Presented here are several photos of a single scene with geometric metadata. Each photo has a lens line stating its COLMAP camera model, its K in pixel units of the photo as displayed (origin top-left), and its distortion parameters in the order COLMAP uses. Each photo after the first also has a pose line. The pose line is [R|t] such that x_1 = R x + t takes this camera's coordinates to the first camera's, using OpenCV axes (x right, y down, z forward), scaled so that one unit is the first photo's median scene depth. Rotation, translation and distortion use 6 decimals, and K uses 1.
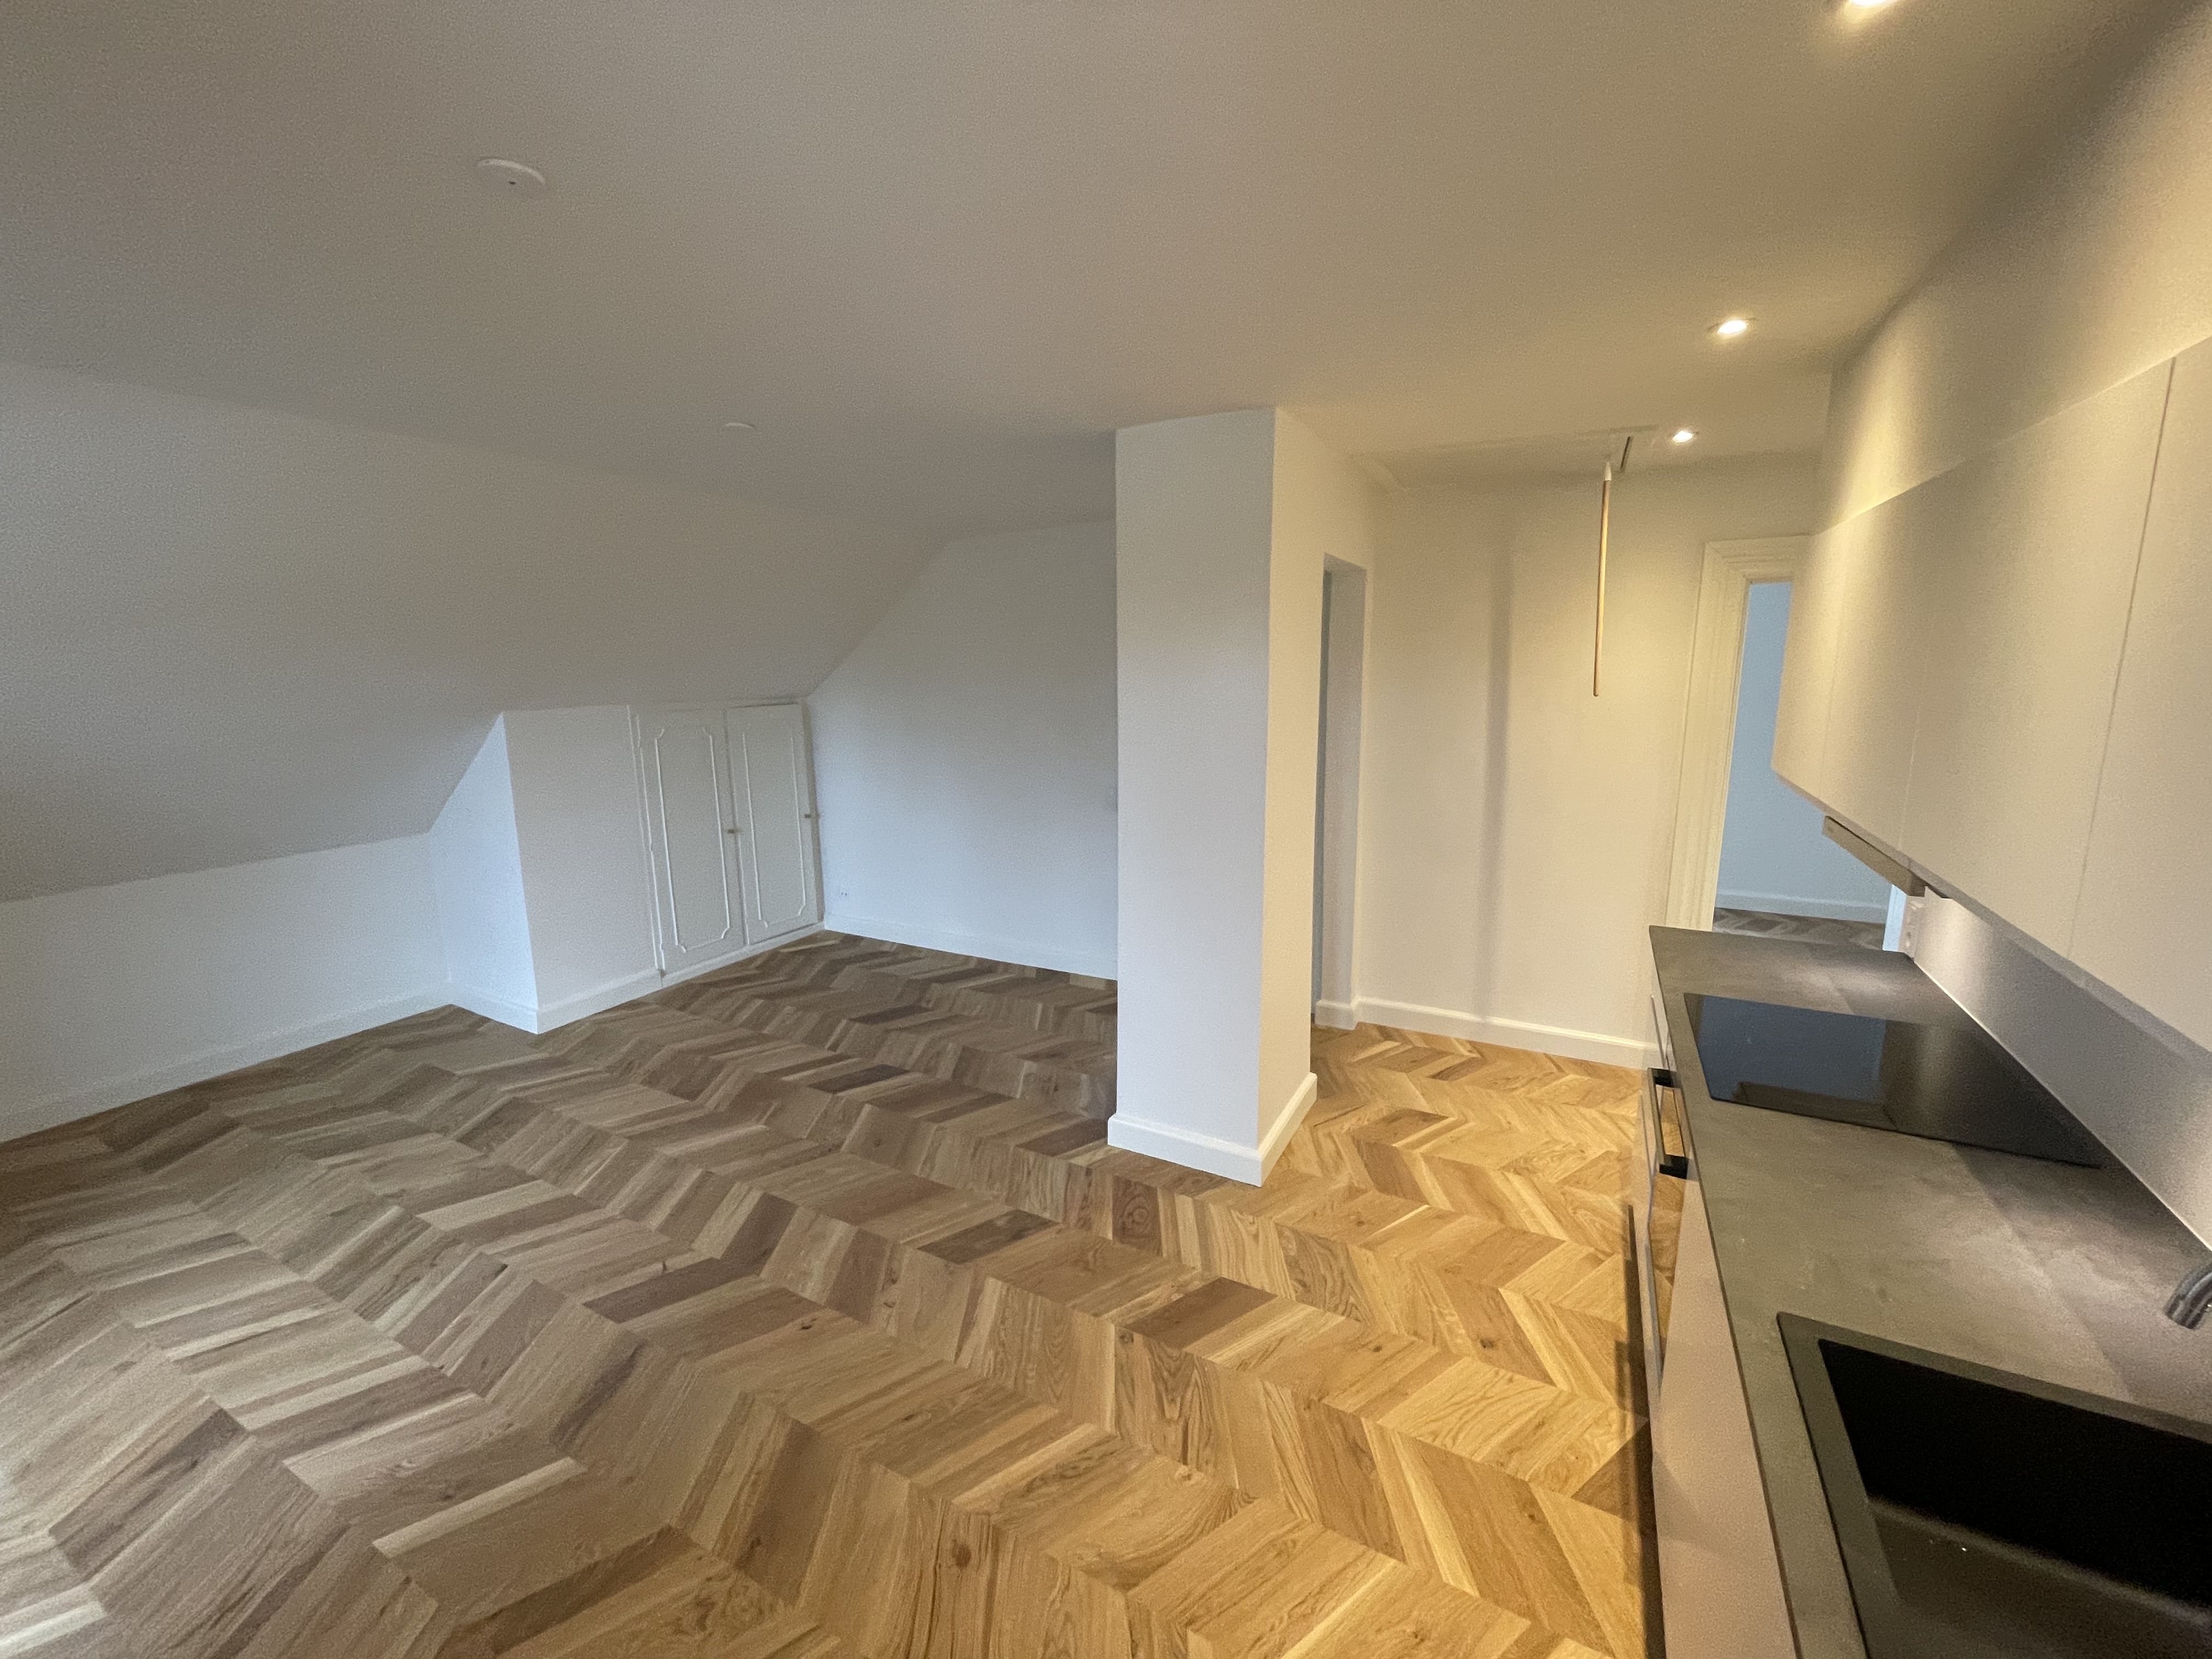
lens RADIAL K [[888.5, 0, 1106.0], [0, 888.5, 829.5], [0, 0, 1]] dist [-0.020443, 0.000118]
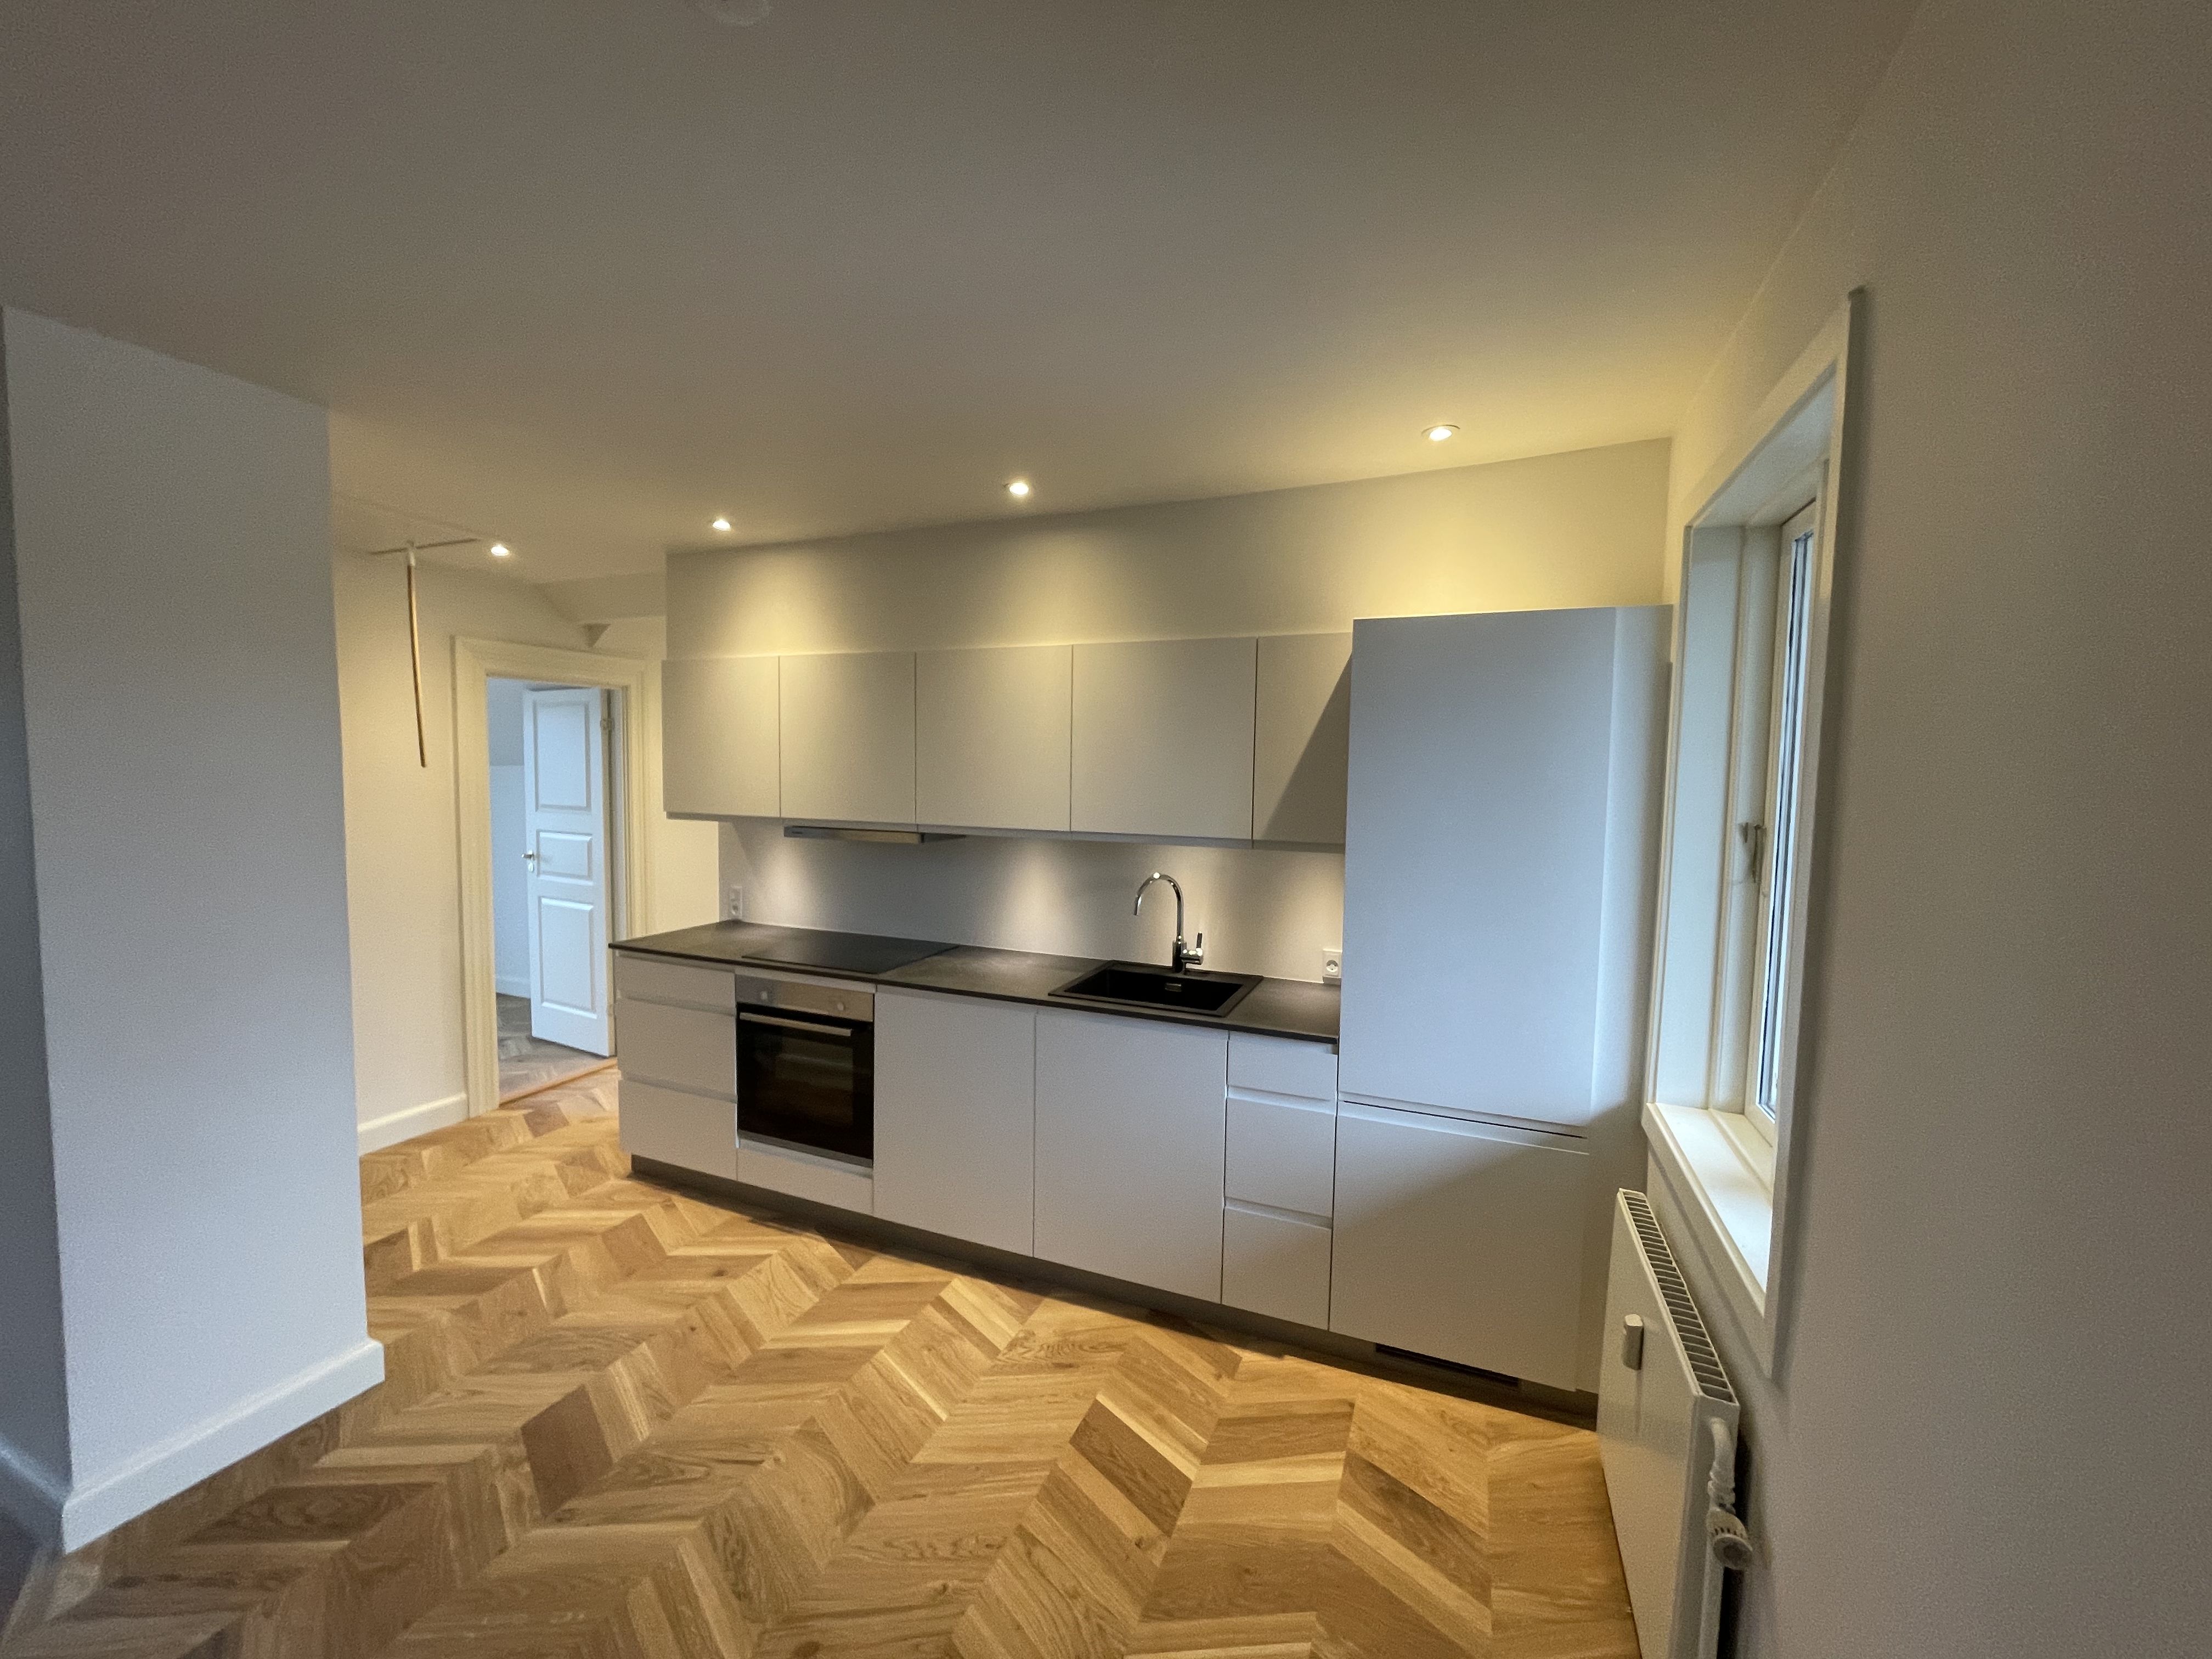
lens RADIAL K [[888.5, 0, 1106.0], [0, 888.5, 829.5], [0, 0, 1]] dist [-0.020443, 0.000118]
pose [[-0.125938, -0.048973, 0.990829, -0.766160], [0.164019, 0.984007, 0.069483, -0.025011], [-0.978385, 0.171265, -0.115891, 0.464673]]
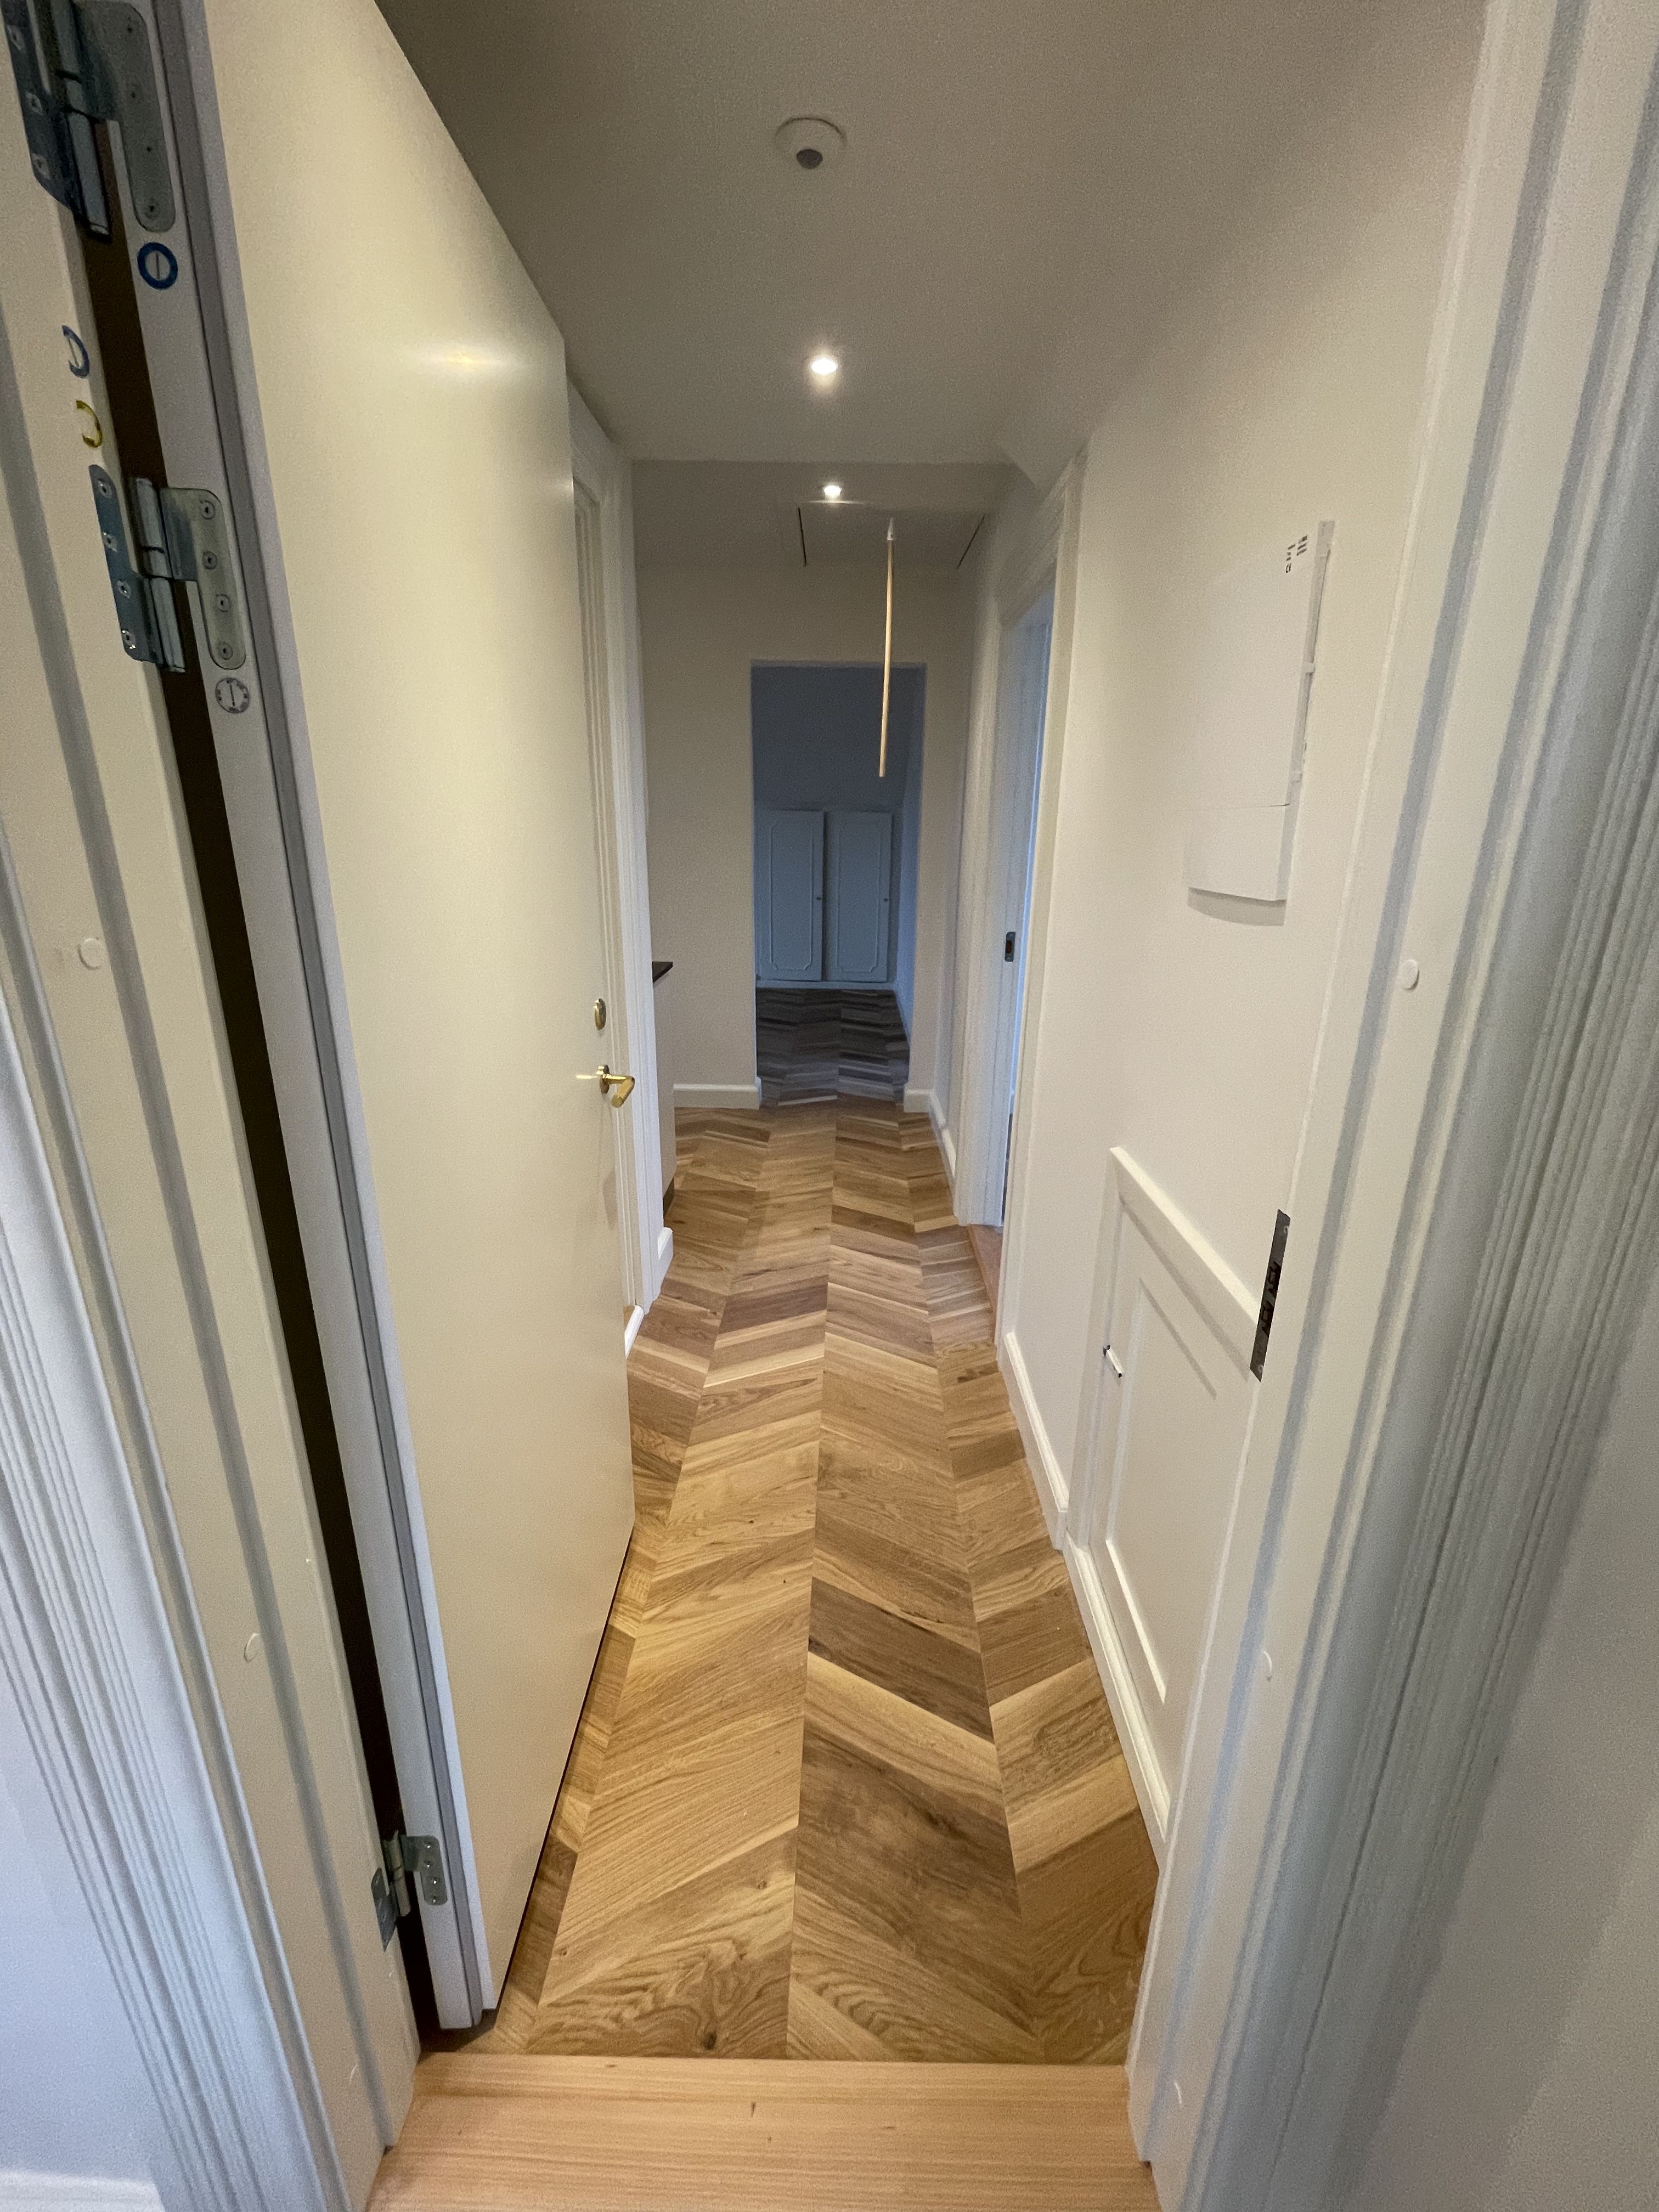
lens RADIAL K [[888.5, 0, 829.5], [0, 888.5, 1106.0], [0, 0, 1]] dist [-0.020443, 0.000118]
pose [[0.460921, 0.283596, -0.840908, 1.970387], [-0.184464, 0.957485, 0.221802, -0.010768], [0.868058, 0.052884, 0.493638, 0.645296]]
